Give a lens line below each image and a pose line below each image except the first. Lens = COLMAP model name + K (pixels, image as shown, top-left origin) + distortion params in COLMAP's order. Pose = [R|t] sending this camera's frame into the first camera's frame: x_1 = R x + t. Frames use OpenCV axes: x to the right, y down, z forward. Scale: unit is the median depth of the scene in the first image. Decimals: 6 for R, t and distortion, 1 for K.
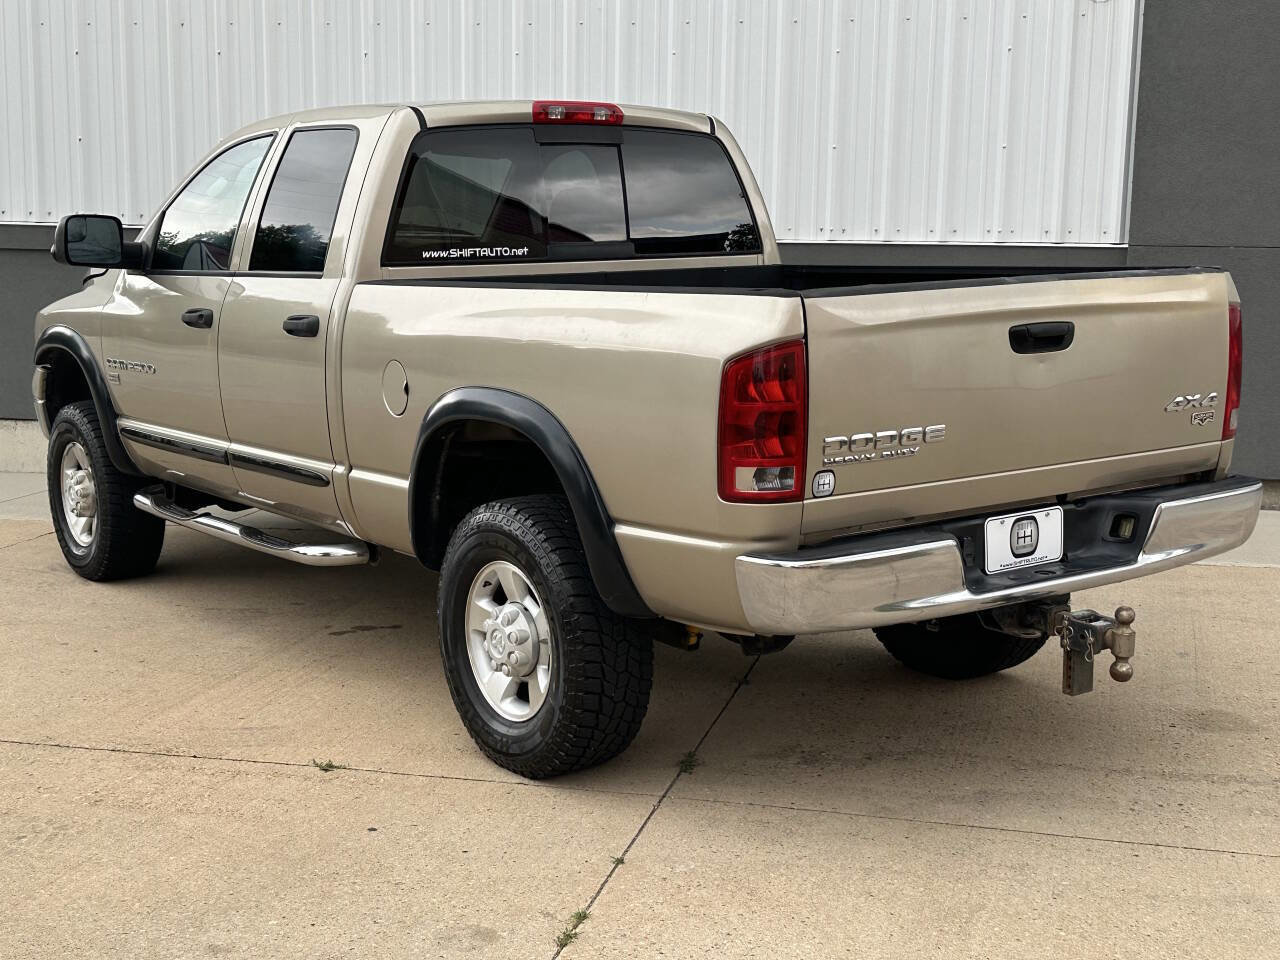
lens RADIAL K [[1763.8, 0, 640.8], [0, 1763.8, 481.2], [0, 0, 1]] dist [0.184530, -0.311046]
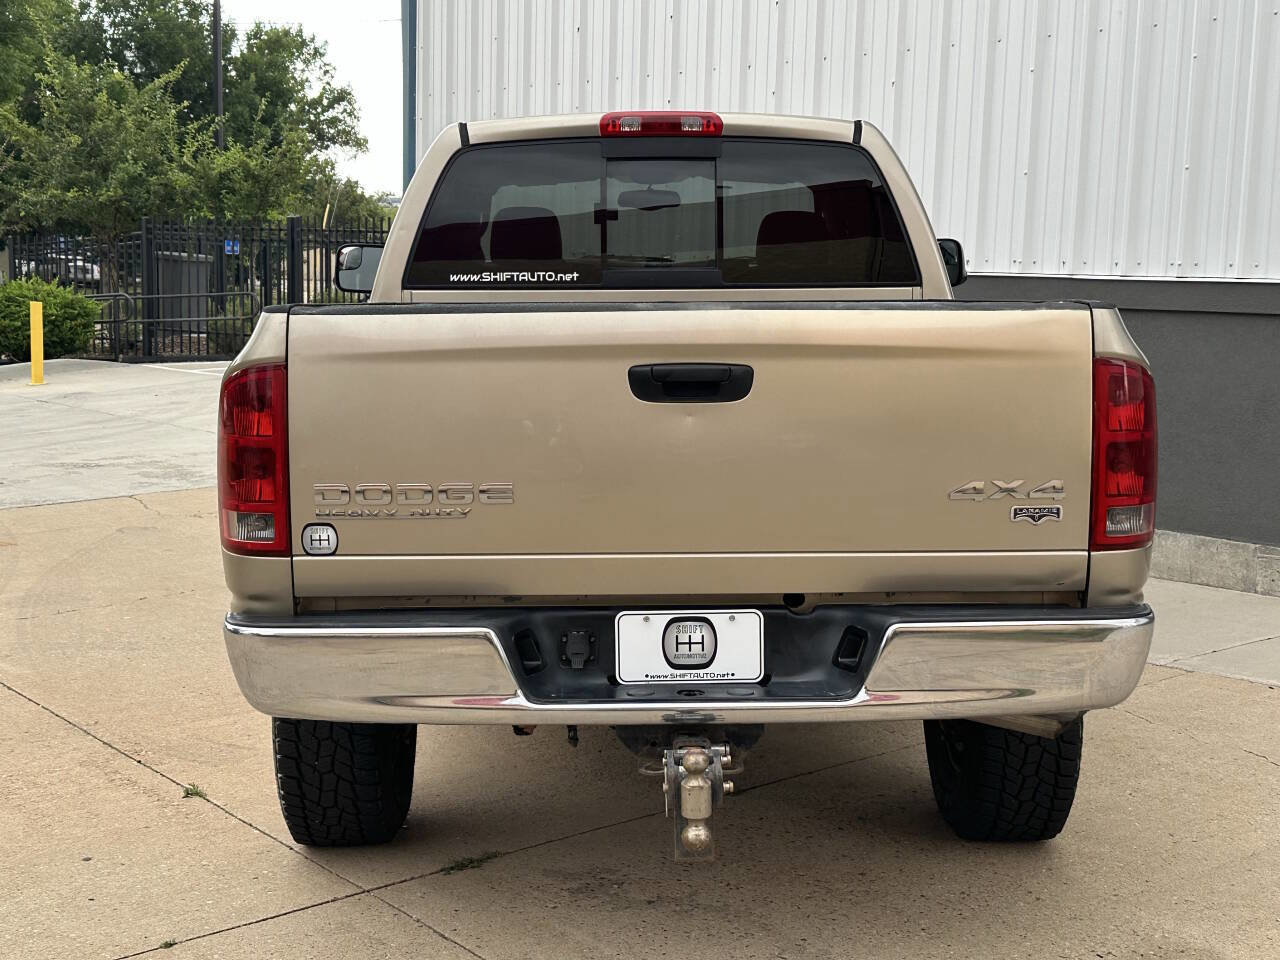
lens RADIAL K [[1763.8, 0, 640.8], [0, 1763.8, 481.2], [0, 0, 1]] dist [0.184530, -0.311046]
pose [[0.812171, 0.077095, -0.578303, 0.590223], [-0.095474, 0.995431, -0.001382, -0.032609], [0.575554, 0.056335, 0.815821, 0.339318]]
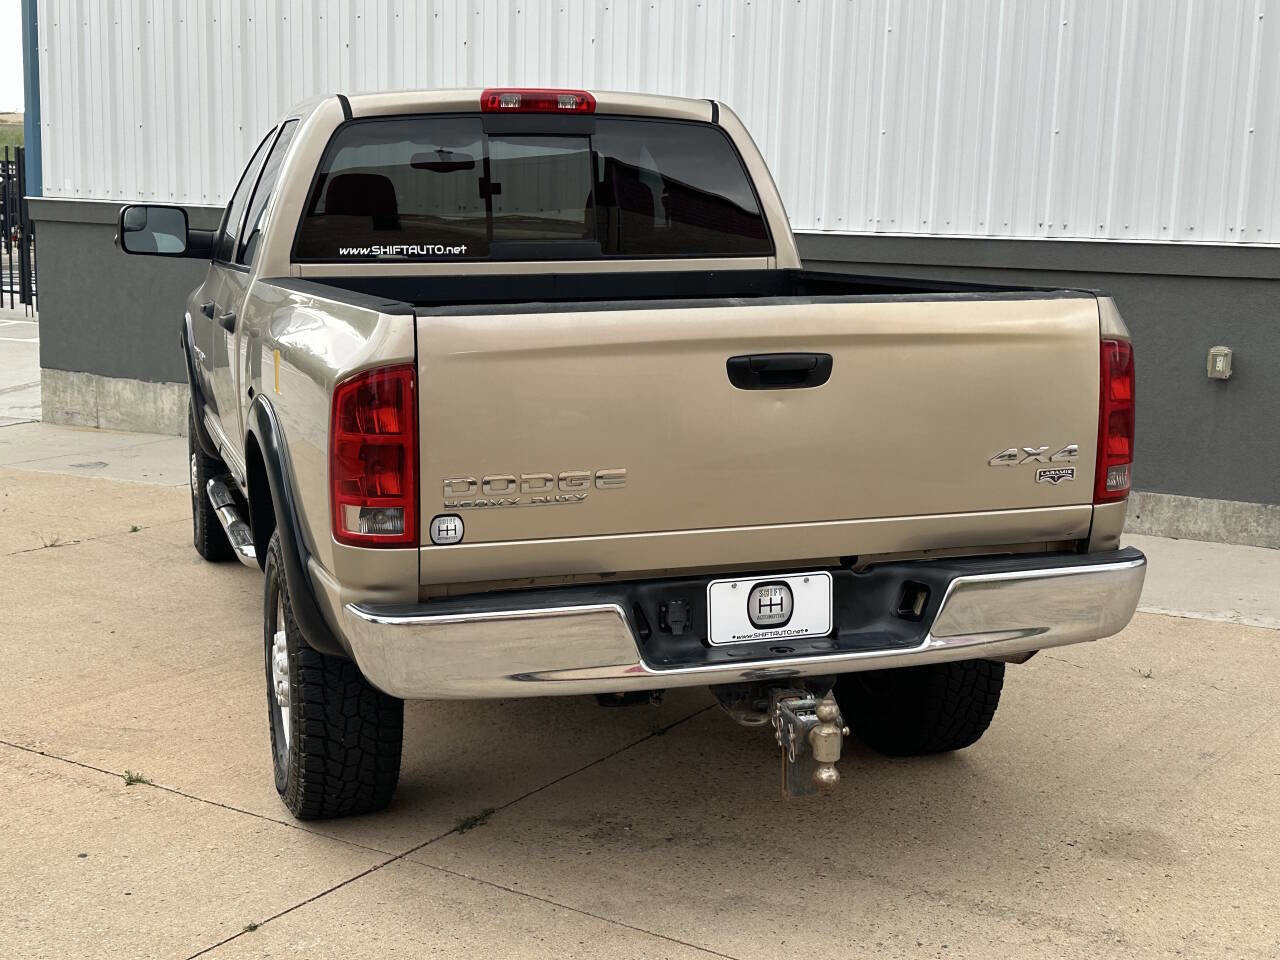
lens RADIAL K [[1763.8, 0, 640.8], [0, 1763.8, 481.2], [0, 0, 1]] dist [0.184530, -0.311046]
pose [[0.944976, 0.061539, -0.321300, 0.395604], [-0.058243, 0.998105, 0.019871, -0.037884], [0.321914, -0.000064, 0.946769, 0.170934]]
